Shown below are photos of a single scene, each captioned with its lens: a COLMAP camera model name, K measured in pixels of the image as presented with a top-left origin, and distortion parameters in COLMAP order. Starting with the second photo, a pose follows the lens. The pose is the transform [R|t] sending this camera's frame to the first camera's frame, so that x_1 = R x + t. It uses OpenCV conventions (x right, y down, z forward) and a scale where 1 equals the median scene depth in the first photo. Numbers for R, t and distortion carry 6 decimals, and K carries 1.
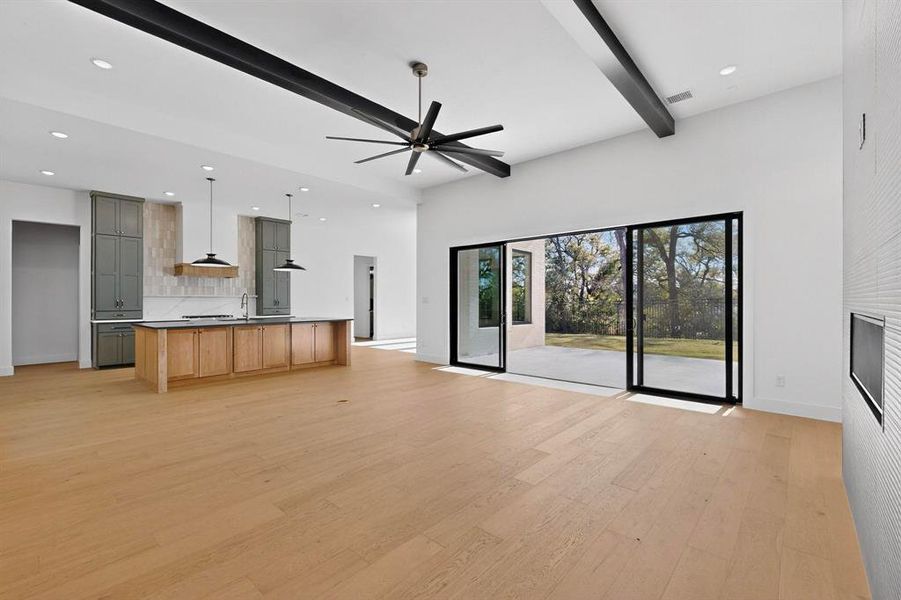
lens RADIAL K [[391.2, 0, 454.0], [0, 391.2, 302.0], [0, 0, 1]] dist [0.002495, -0.000299]
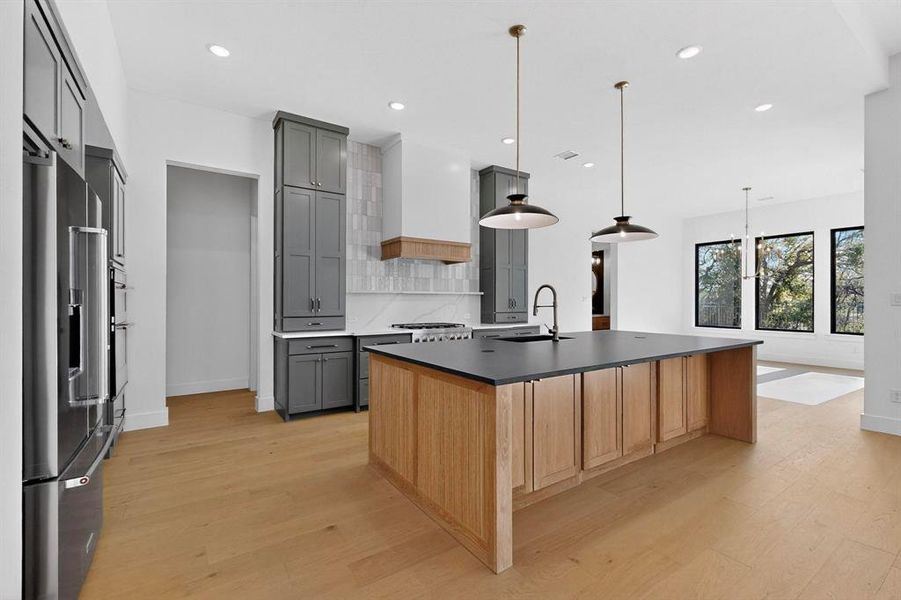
lens RADIAL K [[392.4, 0, 451.0], [0, 392.4, 301.5], [0, 0, 1]] dist [0.037767, -0.000017]
pose [[0.969105, 0.000798, -0.246646, -0.491432], [-0.000934, 0.999999, -0.000438, -0.000328], [0.246646, 0.000655, 0.969106, 0.457316]]
